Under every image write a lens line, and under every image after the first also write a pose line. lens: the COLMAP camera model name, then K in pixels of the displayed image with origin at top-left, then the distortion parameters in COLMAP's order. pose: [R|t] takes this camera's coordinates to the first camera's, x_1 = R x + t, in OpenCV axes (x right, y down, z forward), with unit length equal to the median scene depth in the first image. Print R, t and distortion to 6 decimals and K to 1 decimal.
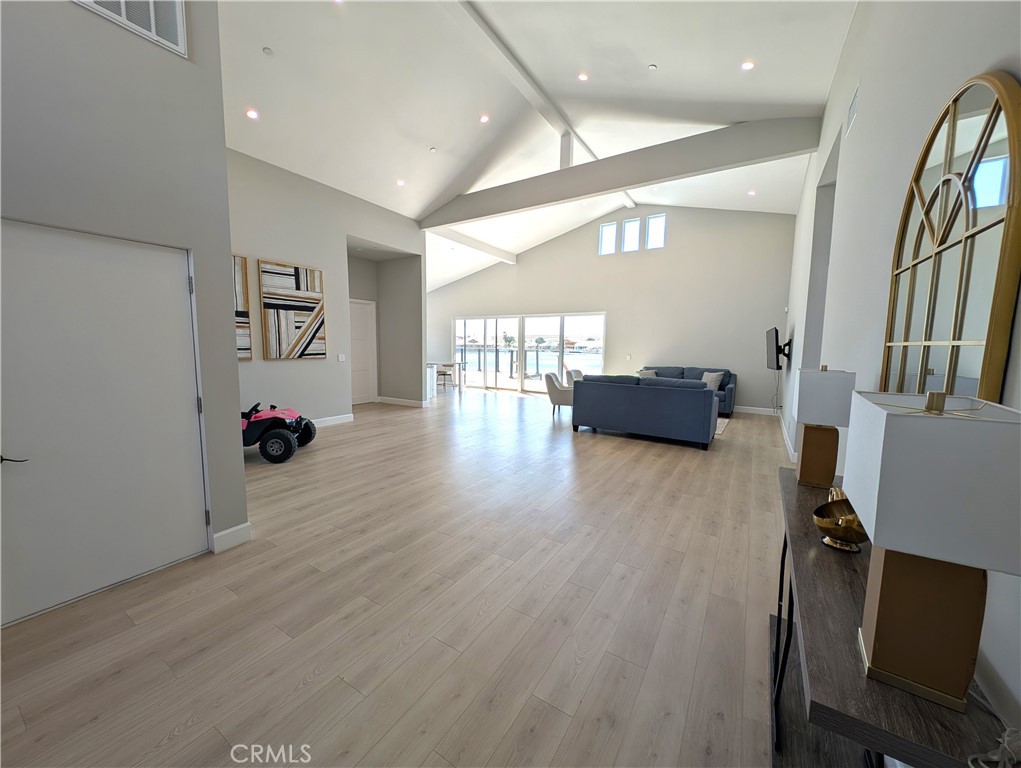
lens RADIAL K [[384.4, 0, 507.7], [0, 384.4, 384.9], [0, 0, 1]] dist [0.013461, -0.007696]
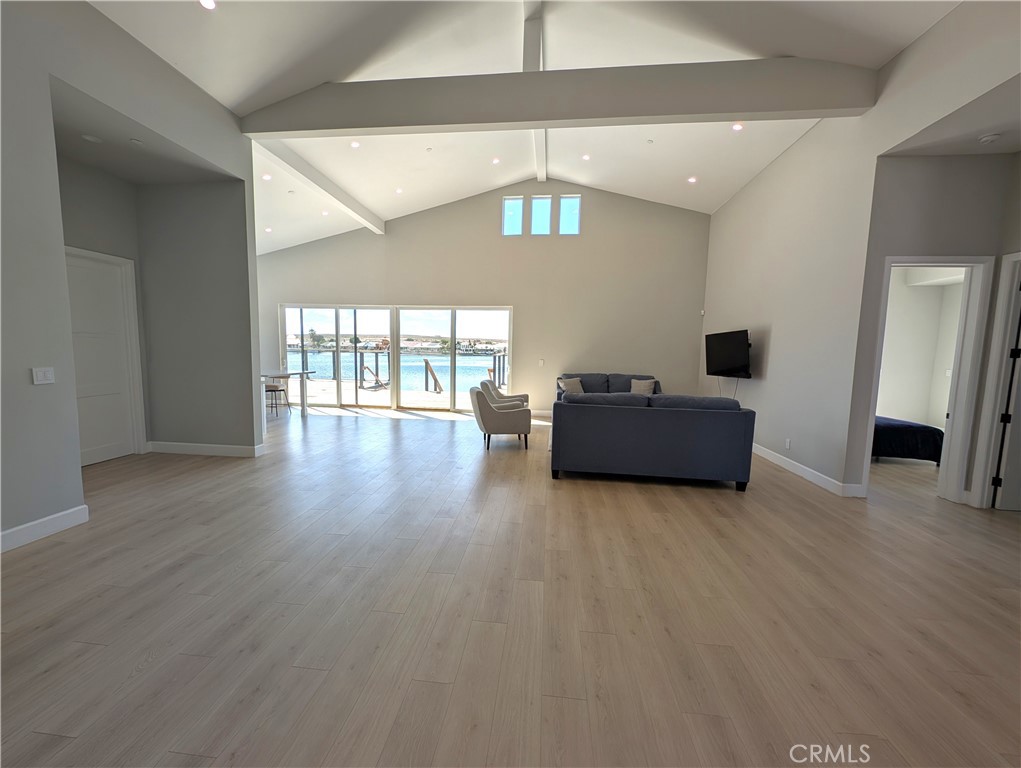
lens RADIAL K [[384.4, 0, 507.7], [0, 384.4, 384.9], [0, 0, 1]] dist [0.013461, -0.007696]
pose [[0.894812, -0.035133, 0.445058, -0.118363], [0.035938, 0.999332, 0.006633, -0.030901], [-0.444993, 0.010059, 0.895477, 0.282344]]
